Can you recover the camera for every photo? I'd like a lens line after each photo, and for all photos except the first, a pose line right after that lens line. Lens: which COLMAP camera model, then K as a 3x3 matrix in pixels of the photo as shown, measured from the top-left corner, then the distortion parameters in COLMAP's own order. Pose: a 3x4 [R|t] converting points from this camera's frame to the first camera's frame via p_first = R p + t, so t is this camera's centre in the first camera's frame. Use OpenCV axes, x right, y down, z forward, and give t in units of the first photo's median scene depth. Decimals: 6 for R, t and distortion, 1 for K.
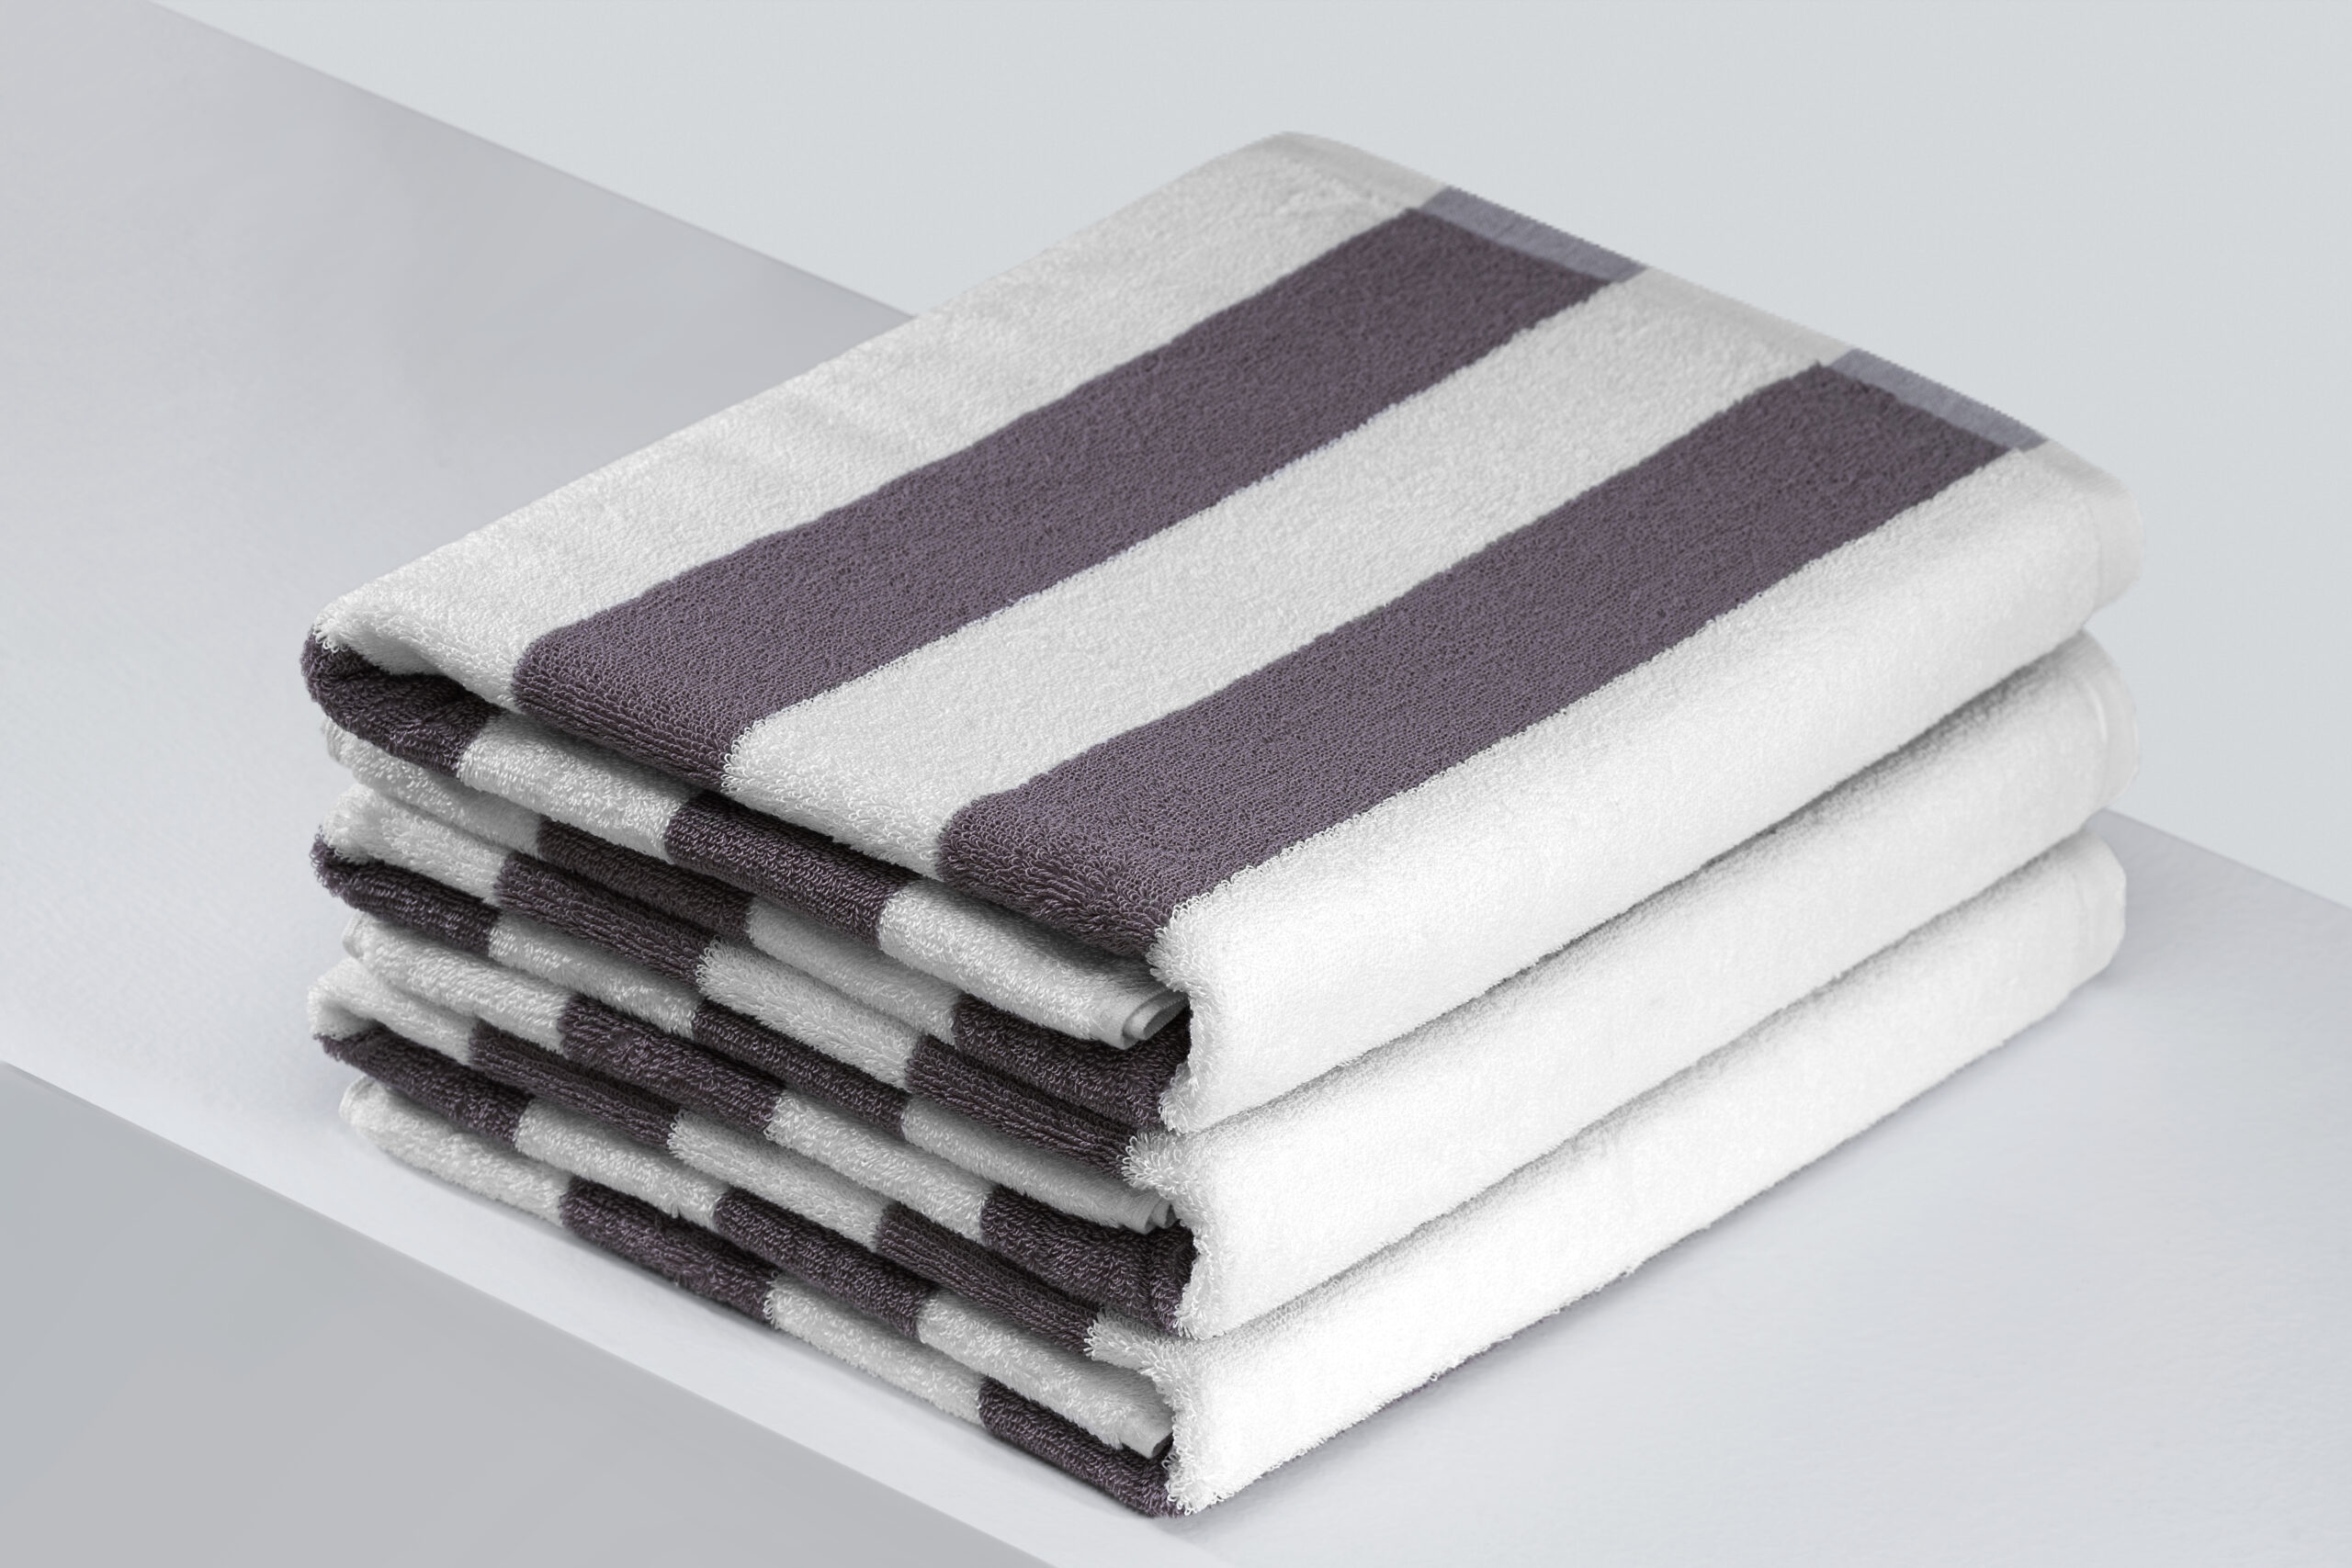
lens RADIAL K [[12633.1, 0, 1176.4], [0, 12633.1, 782.9], [0, 0, 1]] dist [-0.062672, 0.000000]
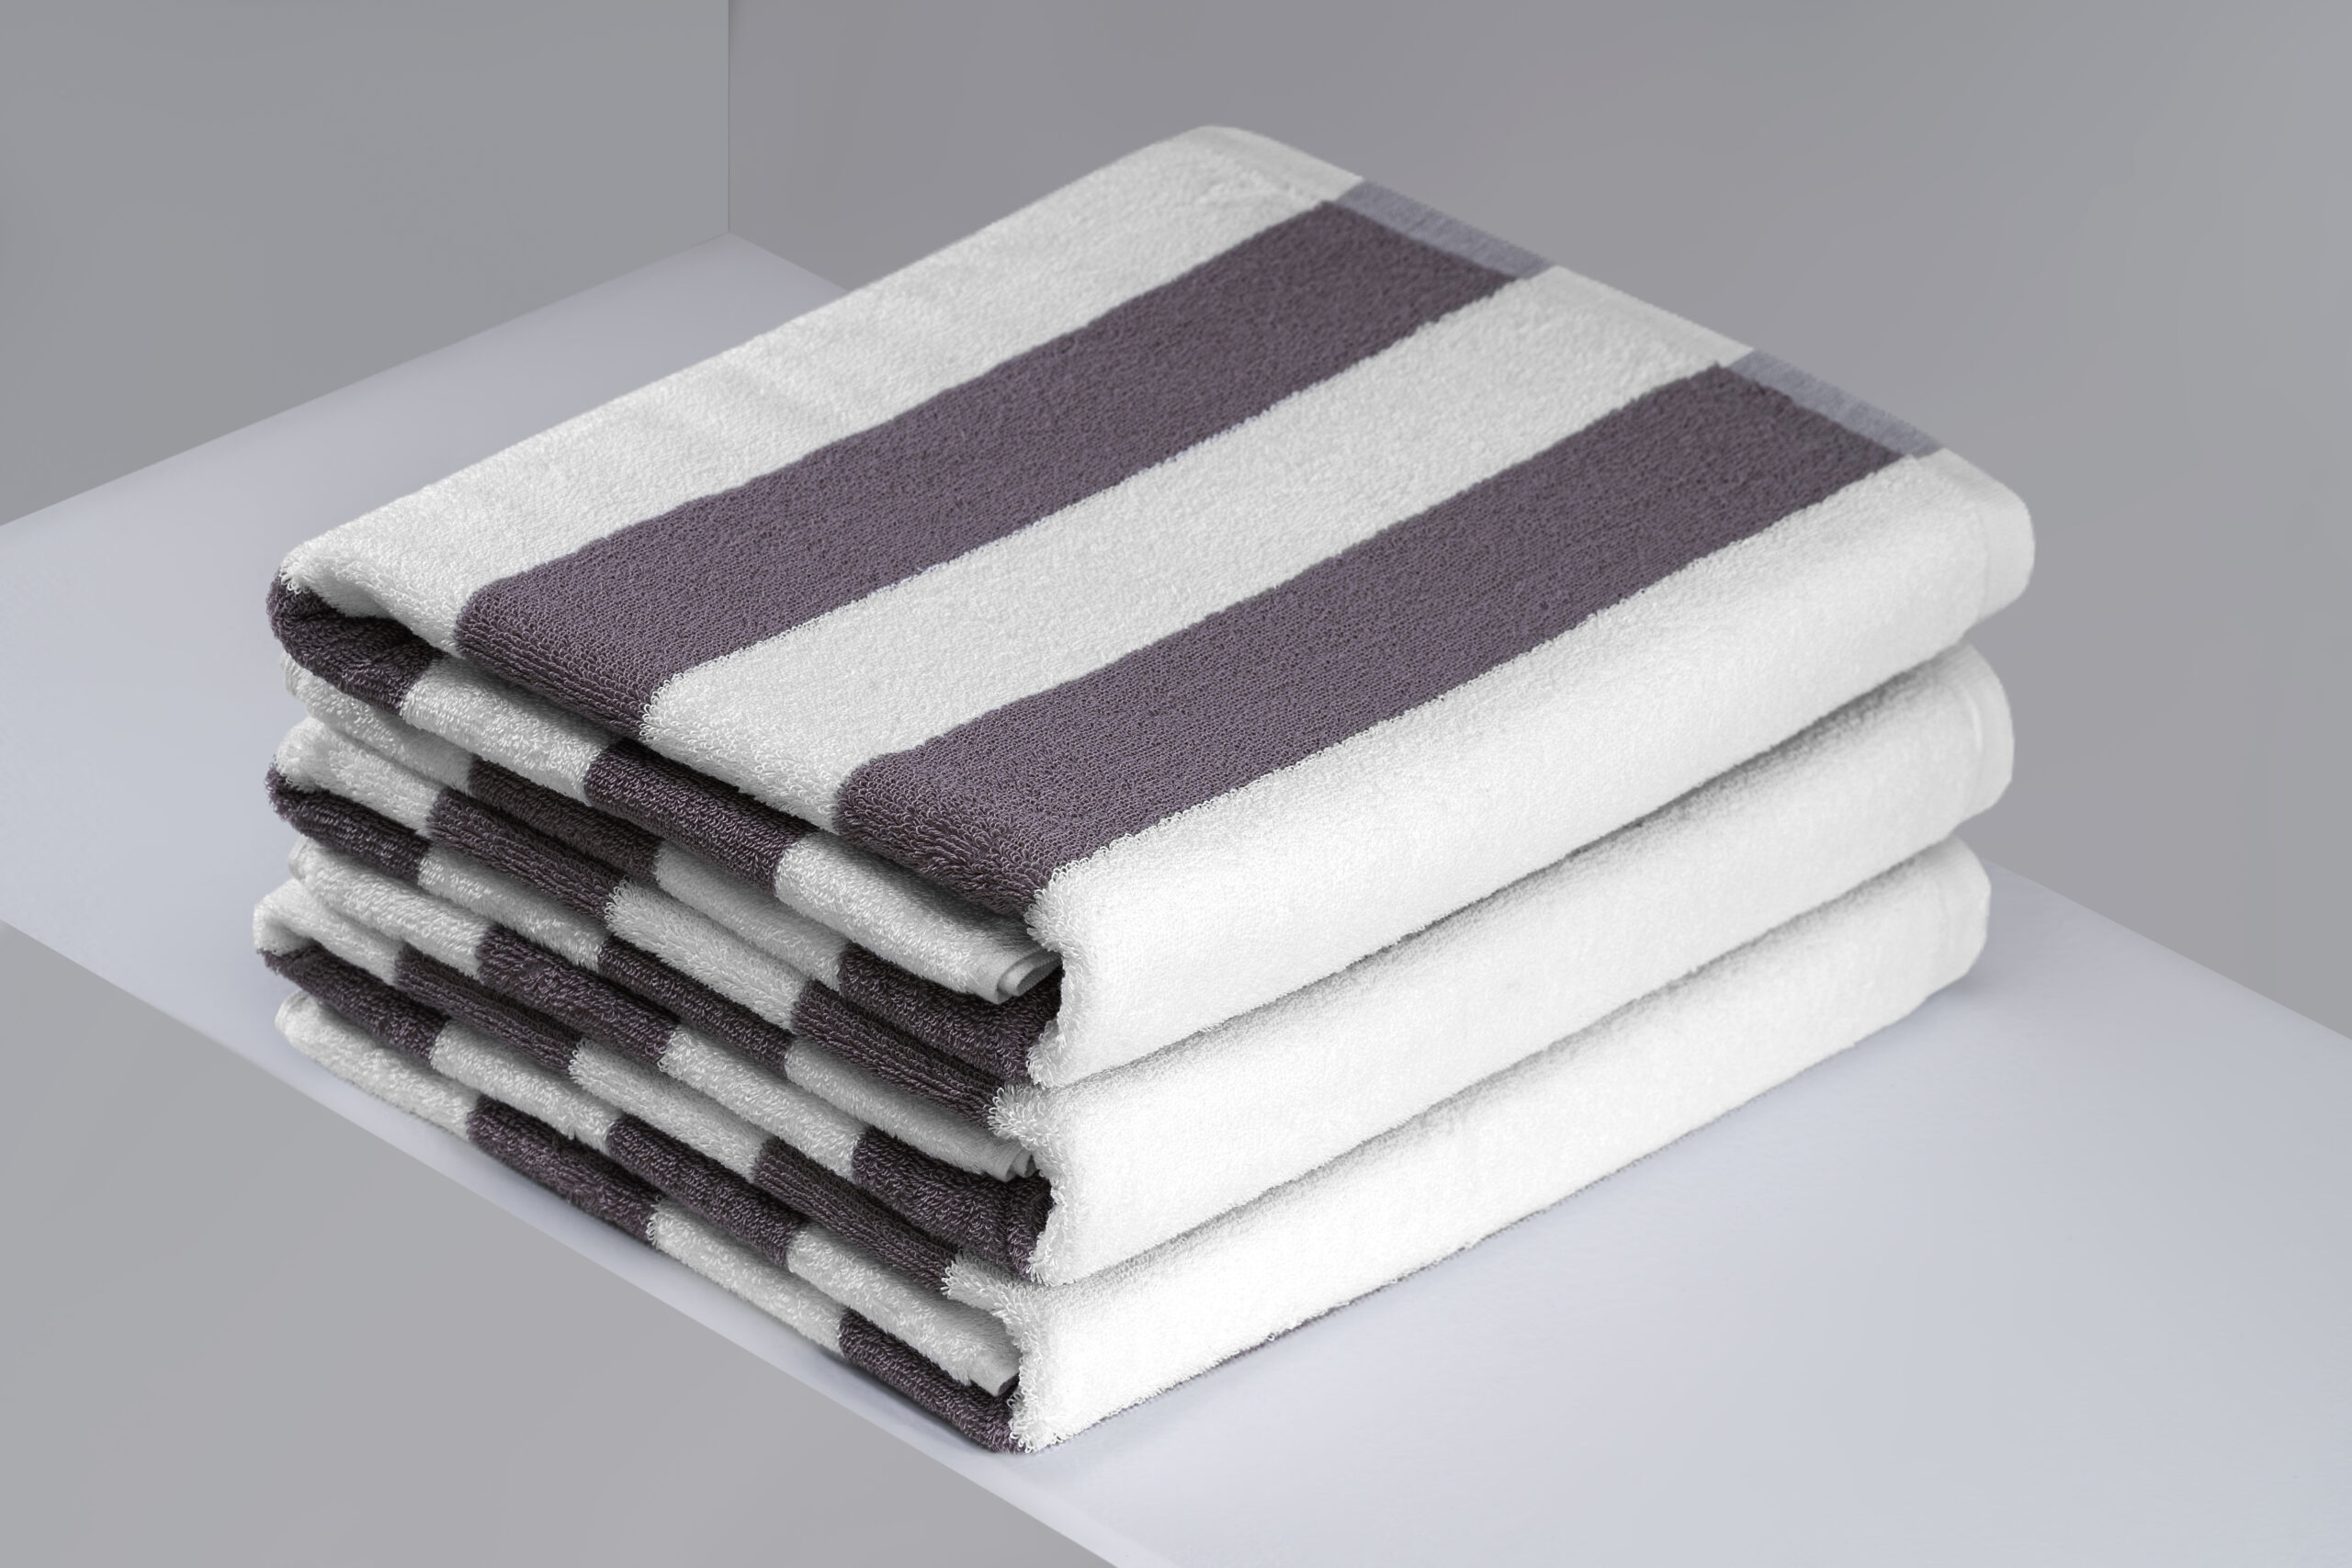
lens RADIAL K [[10319.6, 0, 1175.3], [0, 10319.6, 786.0], [0, 0, 1]] dist [-0.069430, 0.000000]
pose [[0.997624, 0.068562, 0.006699, 0.003679], [-0.068523, 0.997632, -0.005877, 0.007324], [-0.007086, 0.005404, 0.999960, 0.150511]]
